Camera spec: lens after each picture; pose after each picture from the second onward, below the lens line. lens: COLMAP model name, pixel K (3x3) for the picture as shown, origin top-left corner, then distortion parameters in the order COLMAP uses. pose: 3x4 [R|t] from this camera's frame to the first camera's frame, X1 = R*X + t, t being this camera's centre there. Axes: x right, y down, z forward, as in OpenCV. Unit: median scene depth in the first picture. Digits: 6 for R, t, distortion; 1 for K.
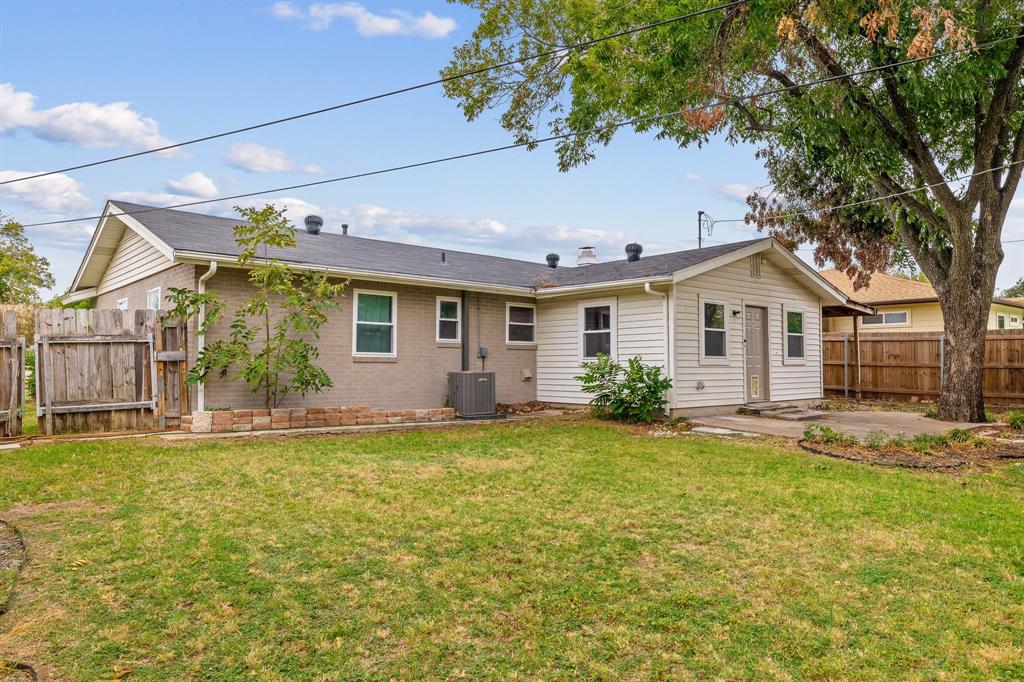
lens RADIAL K [[699.6, 0, 521.0], [0, 699.6, 341.8], [0, 0, 1]] dist [0.001999, 0.002211]
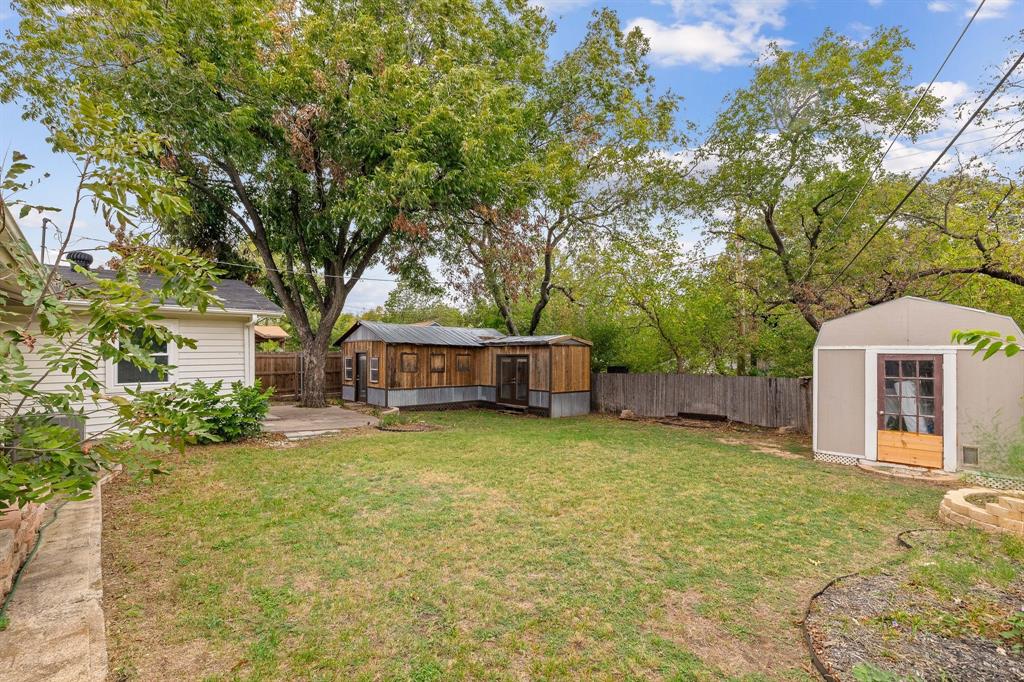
lens RADIAL K [[442.7, 0, 505.4], [0, 442.7, 346.5], [0, 0, 1]] dist [0.004169, 0.001077]
pose [[-0.010976, 0.022191, 0.999693, -0.626163], [-0.023462, 0.999473, -0.022444, -0.031151], [-0.999664, -0.023702, -0.010450, 0.724937]]
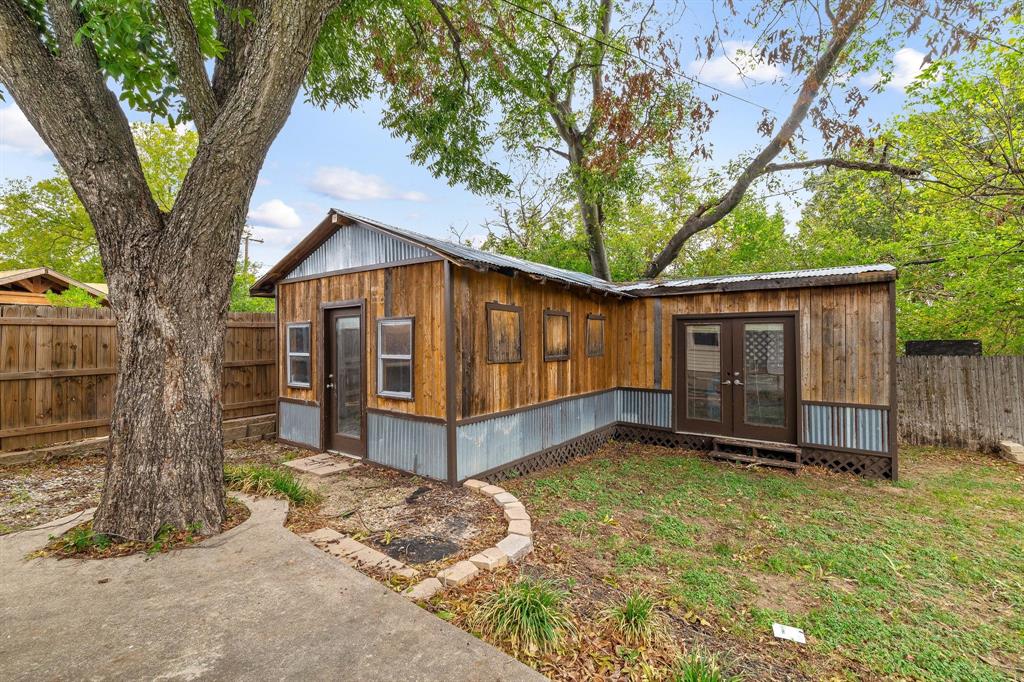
lens RADIAL K [[442.7, 0, 518.1], [0, 442.7, 336.1], [0, 0, 1]] dist [0.004169, 0.001077]
pose [[-0.187240, 0.007499, 0.982286, 0.457635], [-0.012901, 0.999866, -0.010092, 0.006612], [-0.982229, -0.014563, -0.187118, 1.137417]]
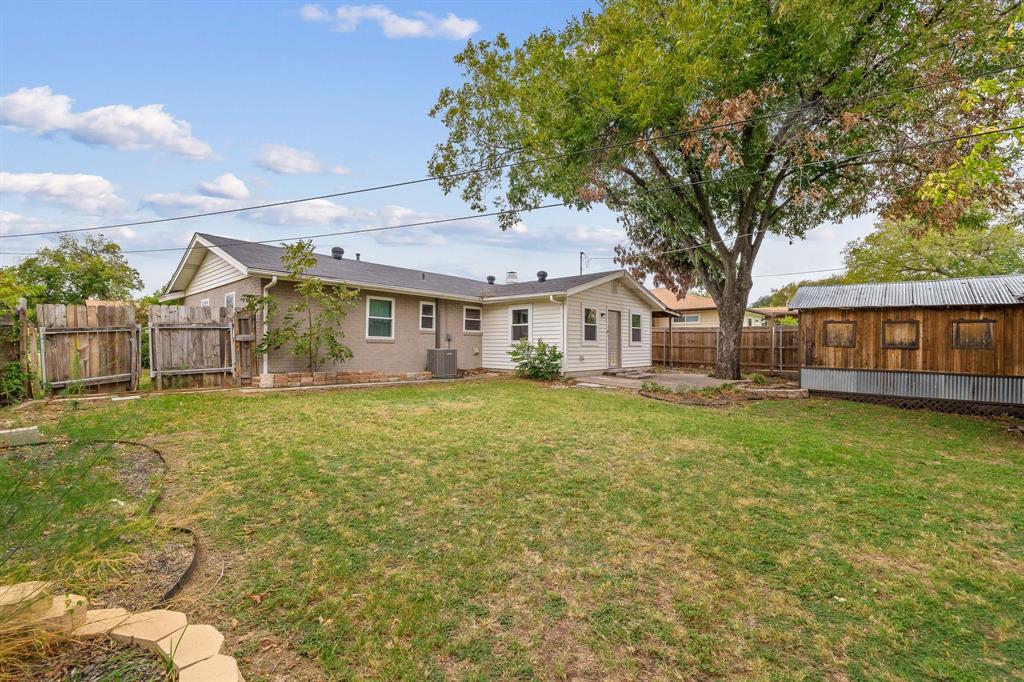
lens RADIAL K [[442.7, 0, 520.4], [0, 442.7, 342.0], [0, 0, 1]] dist [0.004169, 0.001077]
pose [[0.992211, 0.006773, 0.124386, -0.022160], [-0.009930, 0.999644, 0.024778, -0.000184], [-0.124174, -0.025820, 0.991924, -0.027236]]
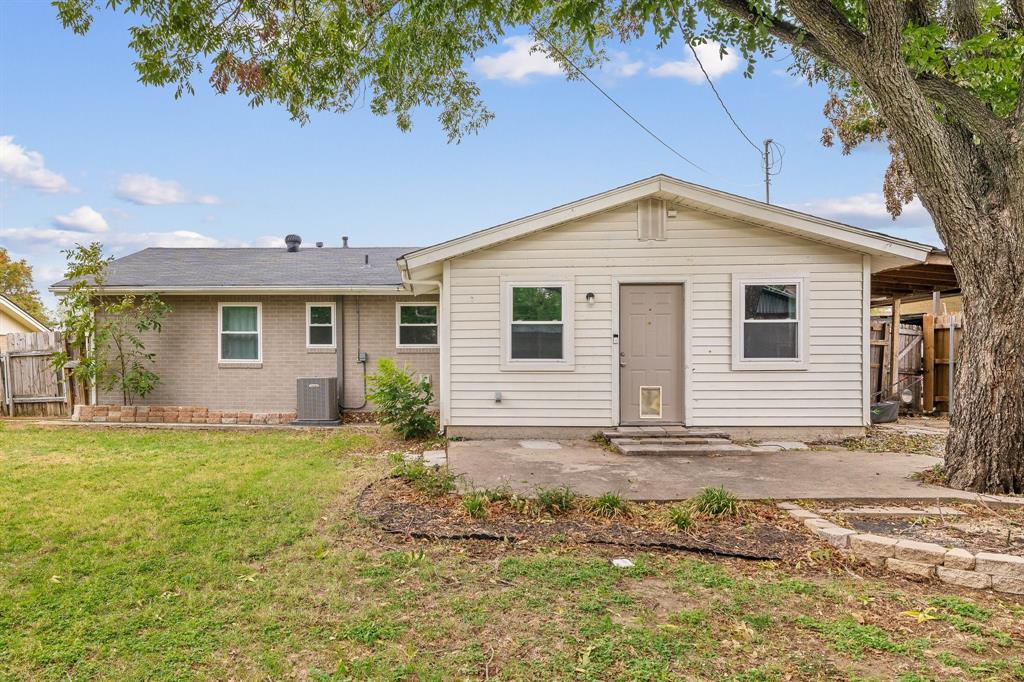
lens RADIAL K [[777.4, 0, 510.0], [0, 777.4, 347.5], [0, 0, 1]] dist [-0.009136, -0.003827]
pose [[0.678610, -0.020973, -0.734199, 1.051608], [0.025621, 0.999660, -0.004874, 0.014921], [0.734052, -0.015503, 0.678916, 0.524458]]
